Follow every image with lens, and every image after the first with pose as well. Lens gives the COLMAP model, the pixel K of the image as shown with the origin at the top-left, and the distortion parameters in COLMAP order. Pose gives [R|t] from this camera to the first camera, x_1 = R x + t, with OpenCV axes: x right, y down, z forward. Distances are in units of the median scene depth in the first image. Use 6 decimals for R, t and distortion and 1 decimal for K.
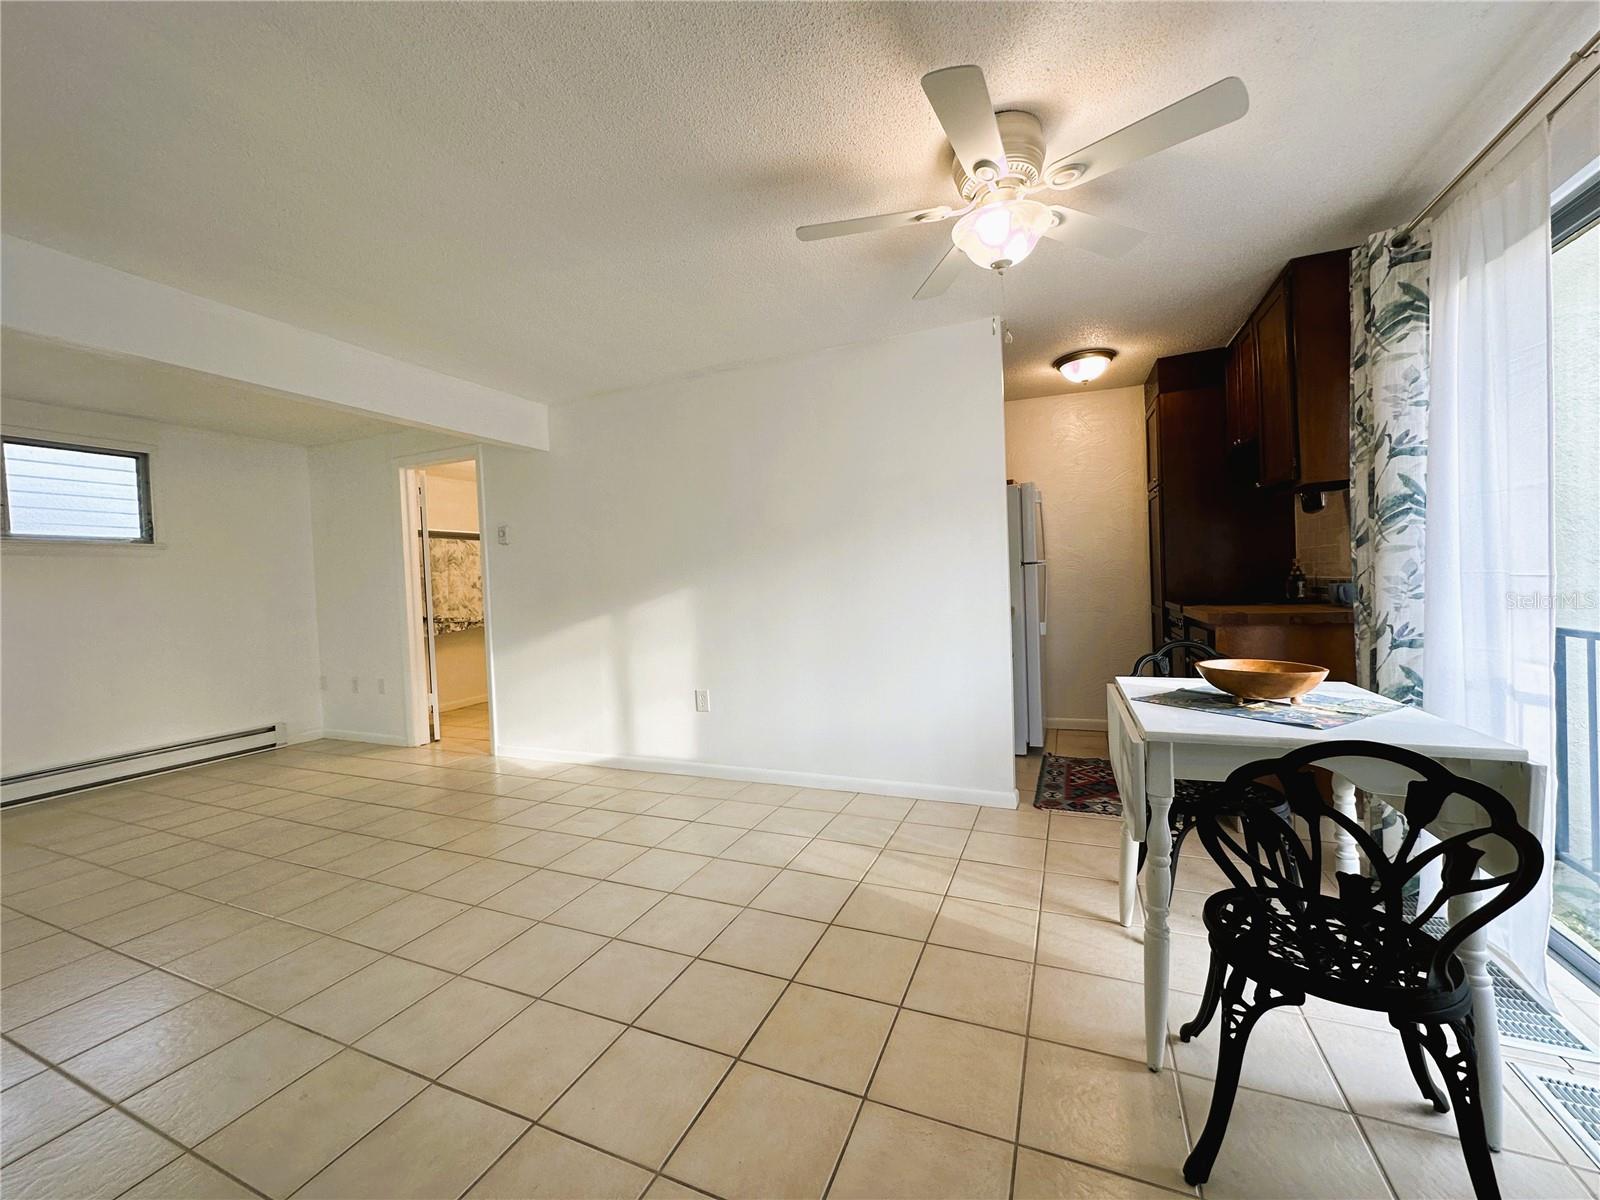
lens RADIAL K [[637.7, 0, 795.4], [0, 637.7, 596.7], [0, 0, 1]] dist [-0.006305, -0.000381]
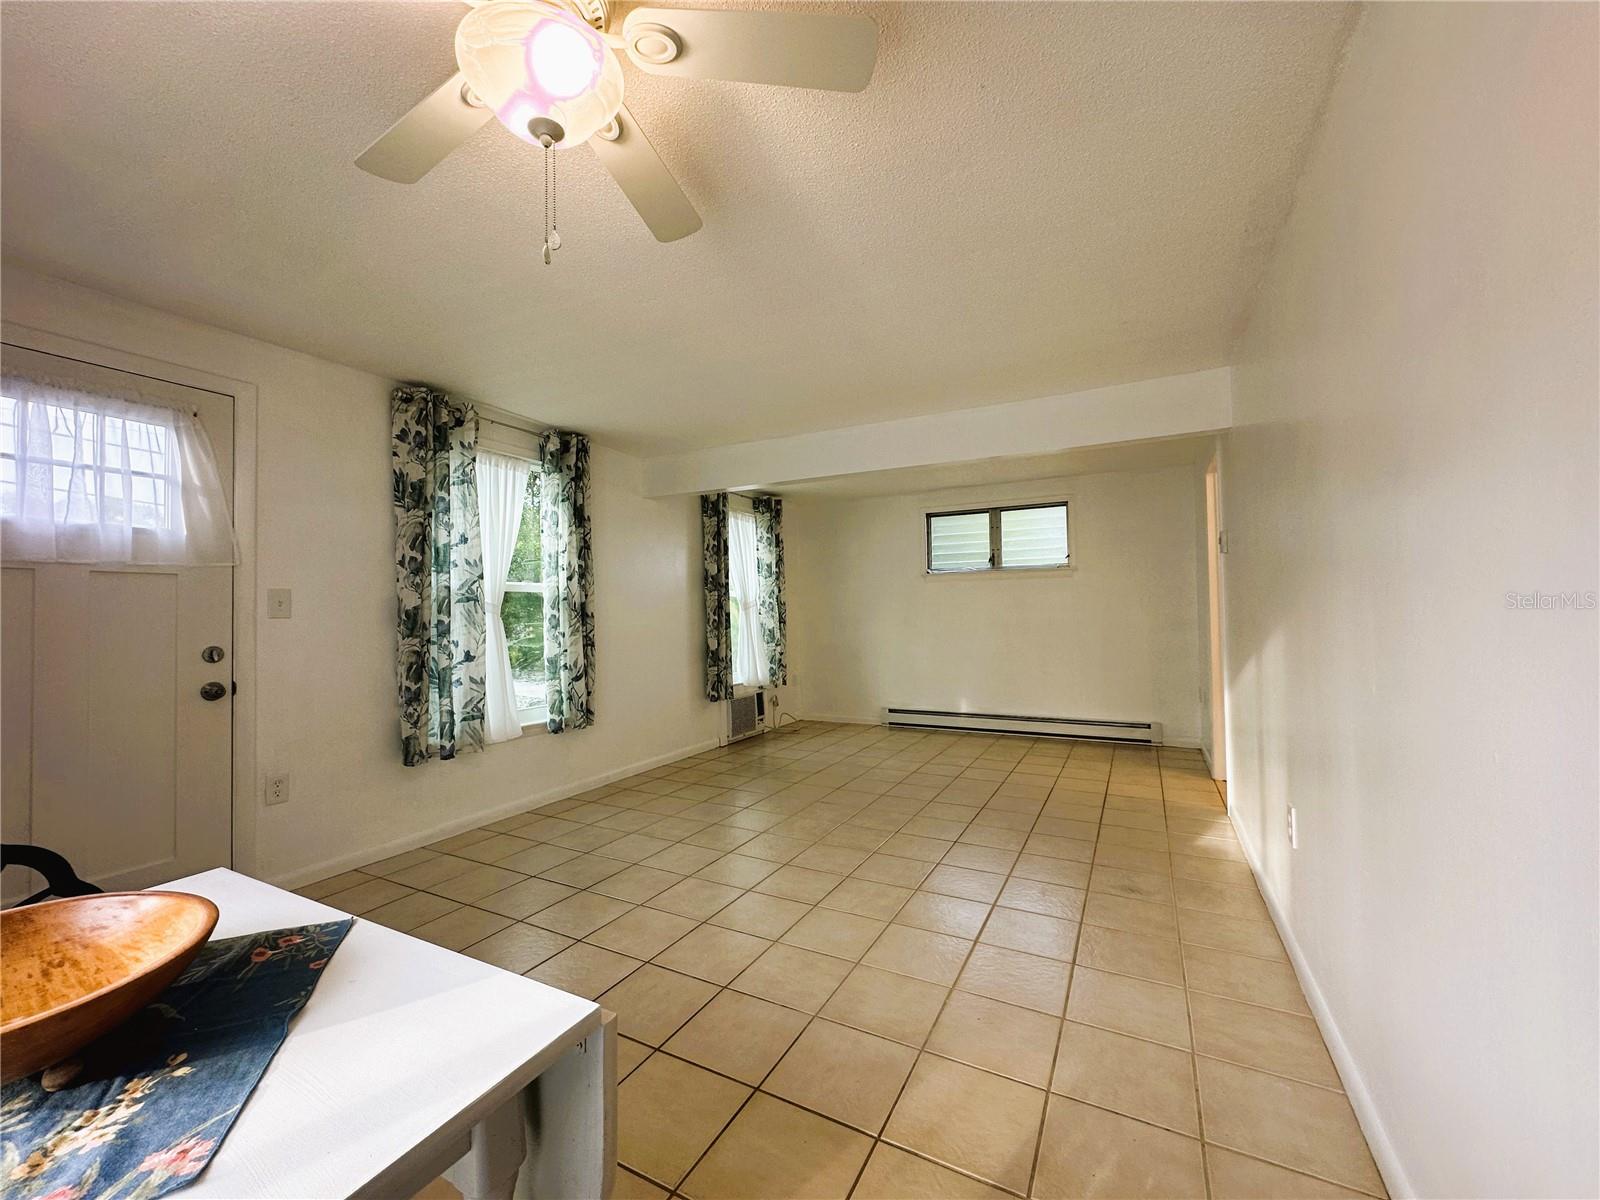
lens RADIAL K [[637.7, 0, 803.5], [0, 637.7, 595.9], [0, 0, 1]] dist [-0.006305, -0.000381]
pose [[-0.081575, 0.006973, -0.996643, 0.549334], [-0.004927, 0.999960, 0.007399, -0.043697], [0.996655, 0.005514, -0.081537, 0.784006]]
